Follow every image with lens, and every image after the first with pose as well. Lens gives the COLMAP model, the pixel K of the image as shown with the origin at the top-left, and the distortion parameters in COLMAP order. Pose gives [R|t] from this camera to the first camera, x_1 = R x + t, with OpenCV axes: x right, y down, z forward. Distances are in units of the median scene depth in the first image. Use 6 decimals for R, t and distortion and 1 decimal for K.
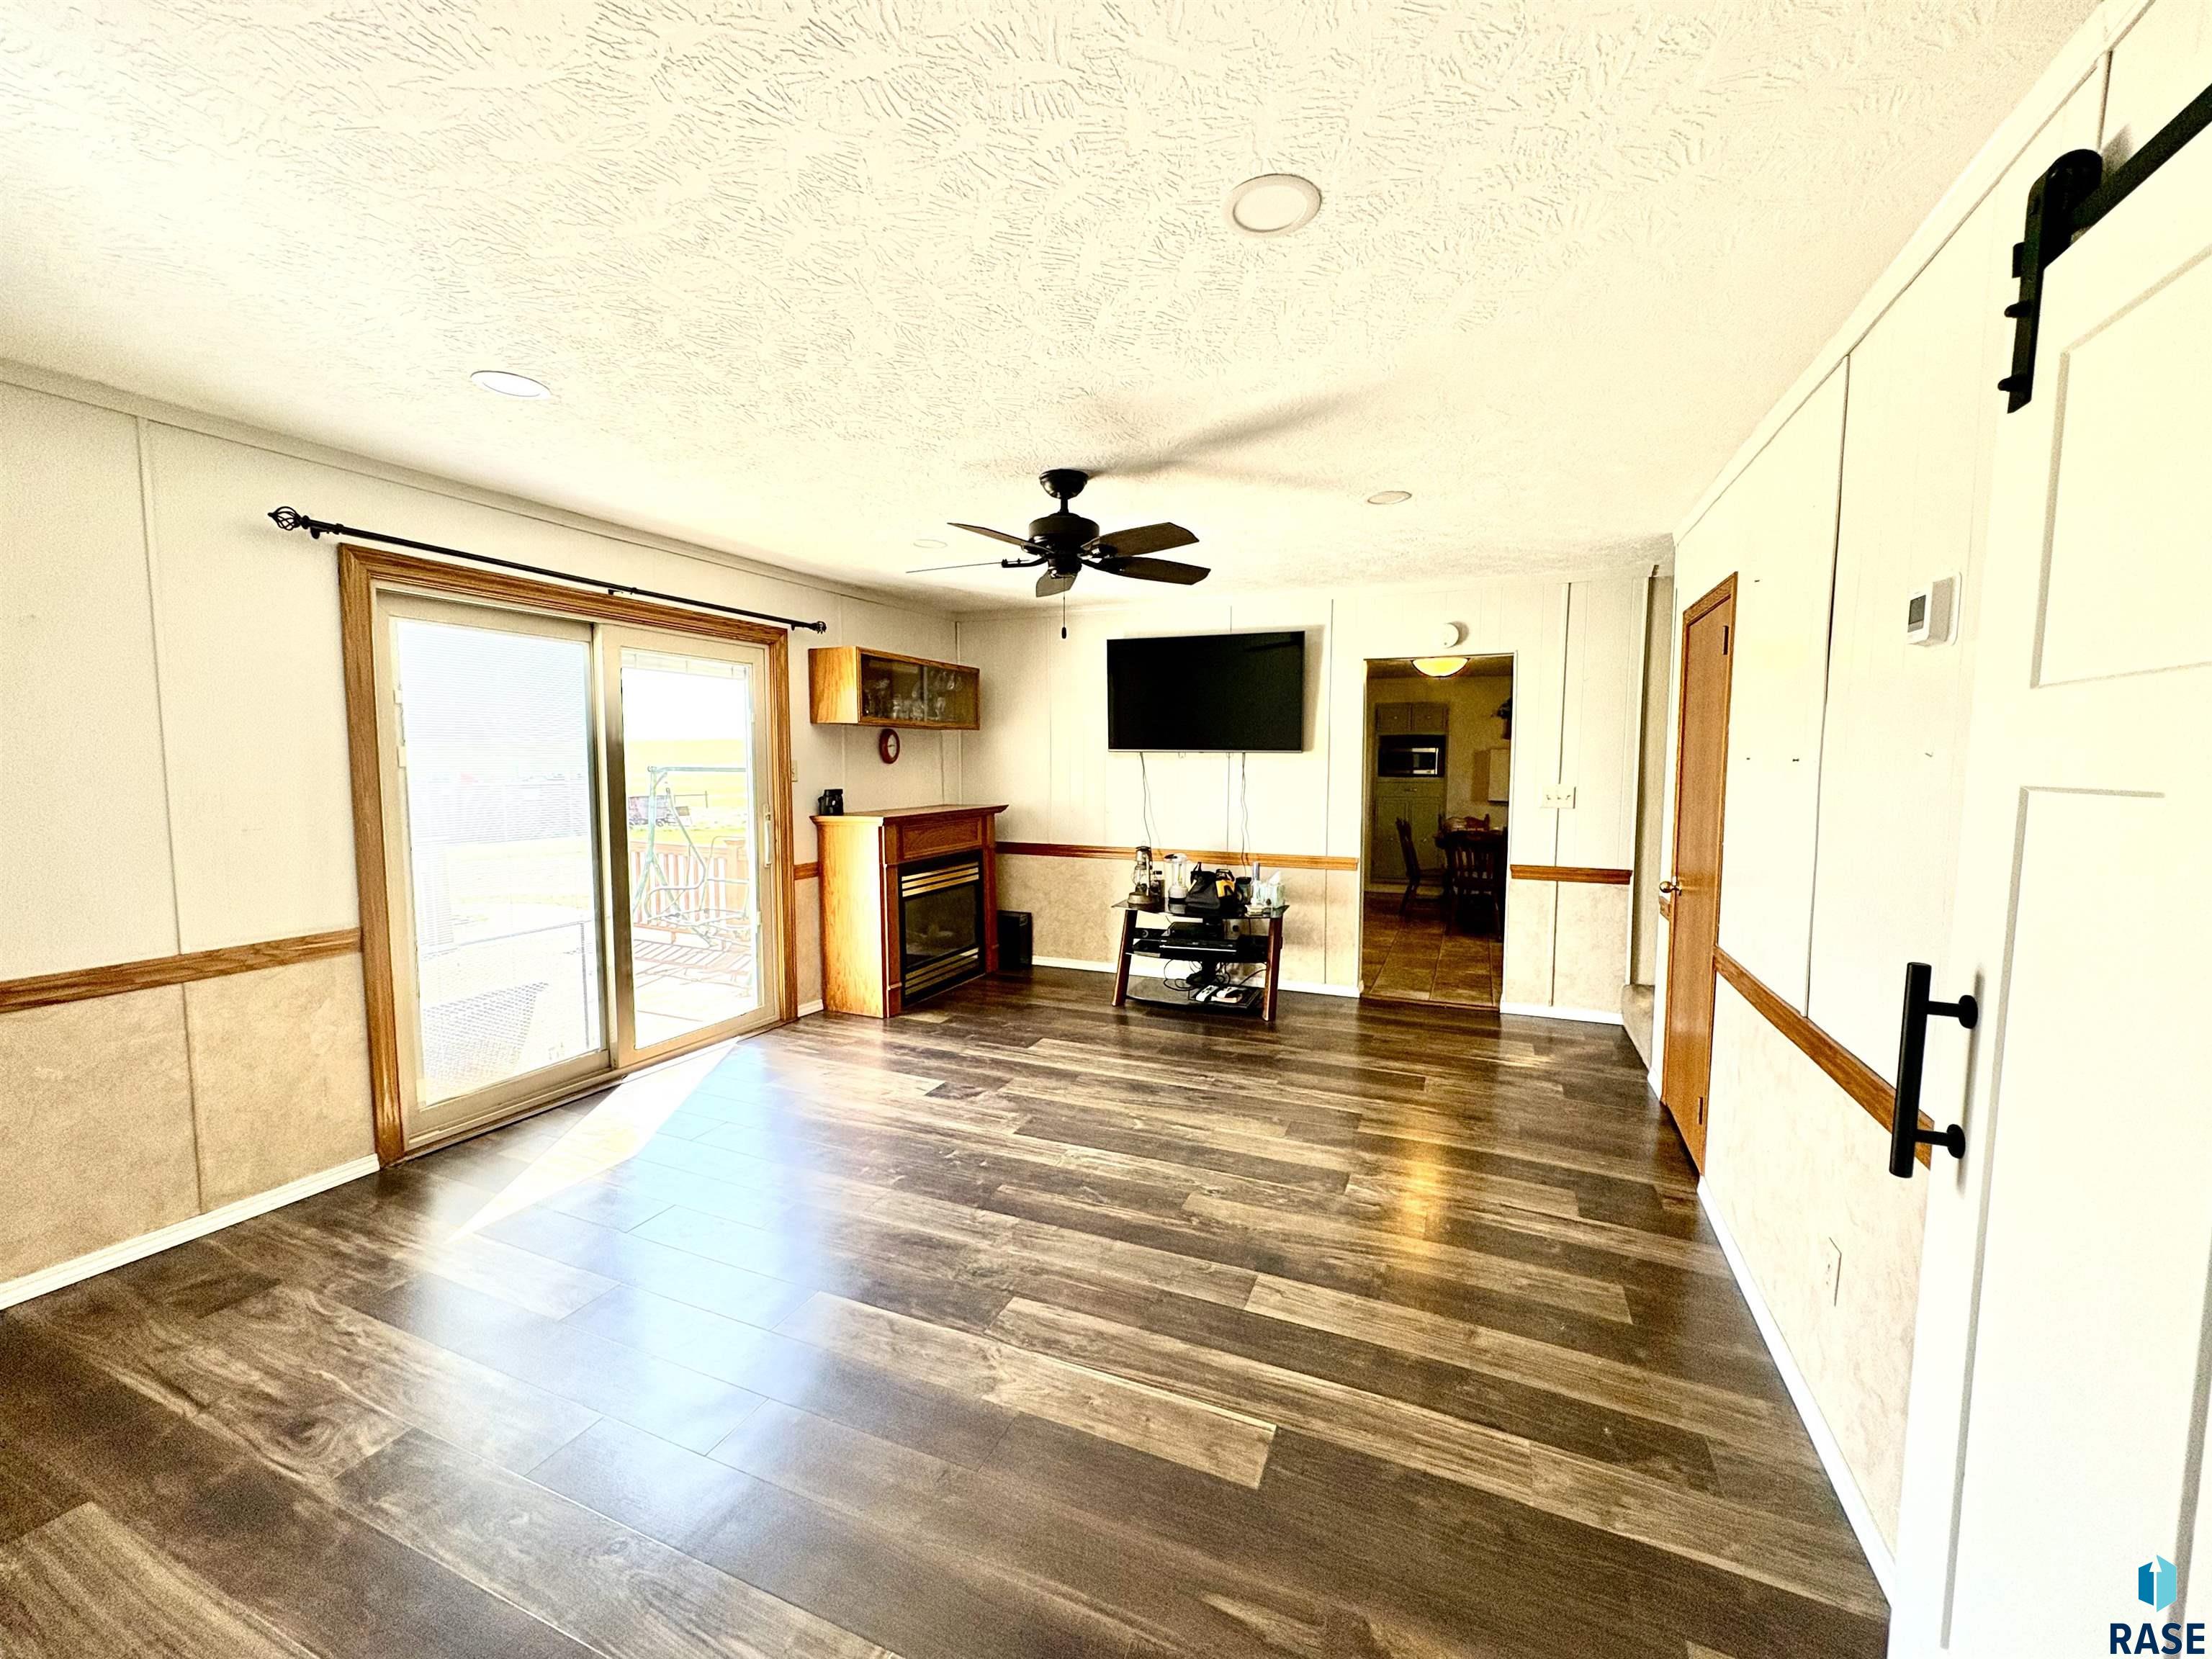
lens RADIAL K [[883.5, 0, 1106.7], [0, 883.5, 830.9], [0, 0, 1]] dist [-0.000904, 0.000331]
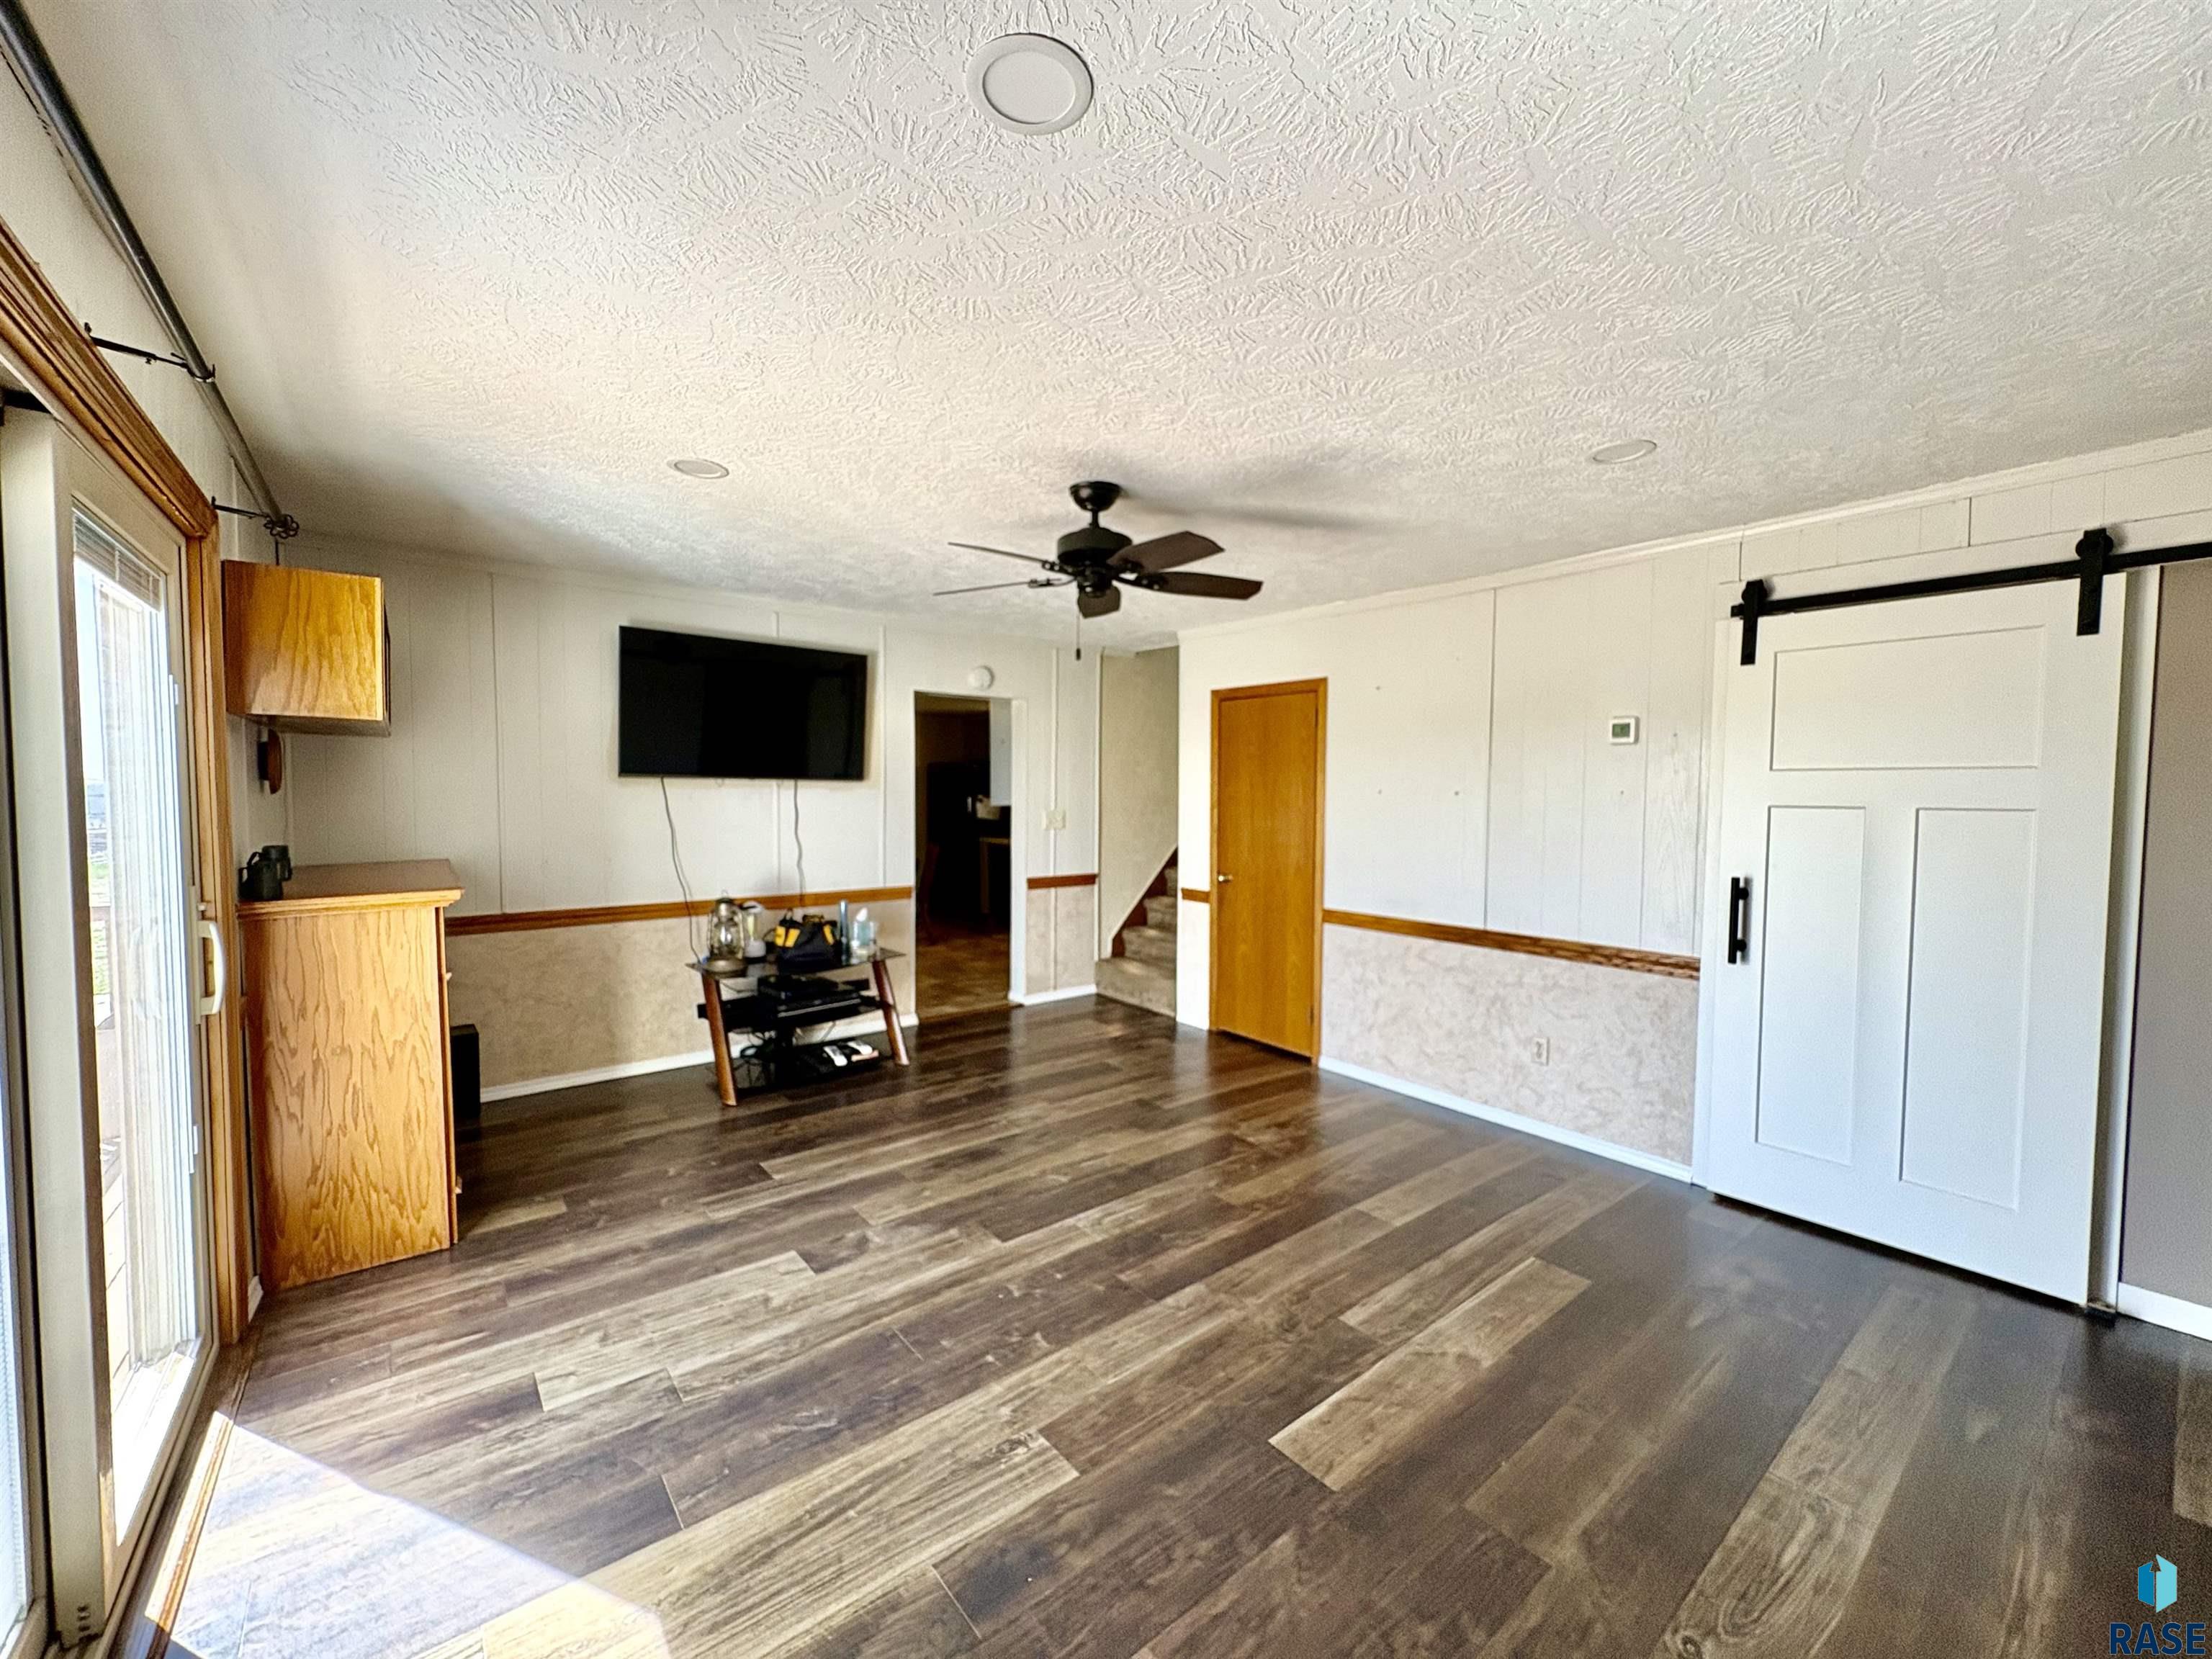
lens RADIAL K [[883.5, 0, 1104.7], [0, 883.5, 829.5], [0, 0, 1]] dist [-0.000904, 0.000331]
pose [[0.471460, -0.040214, 0.880970, -0.677693], [0.065349, 0.997806, 0.010574, -0.041358], [-0.879463, 0.052585, 0.473053, 0.439425]]
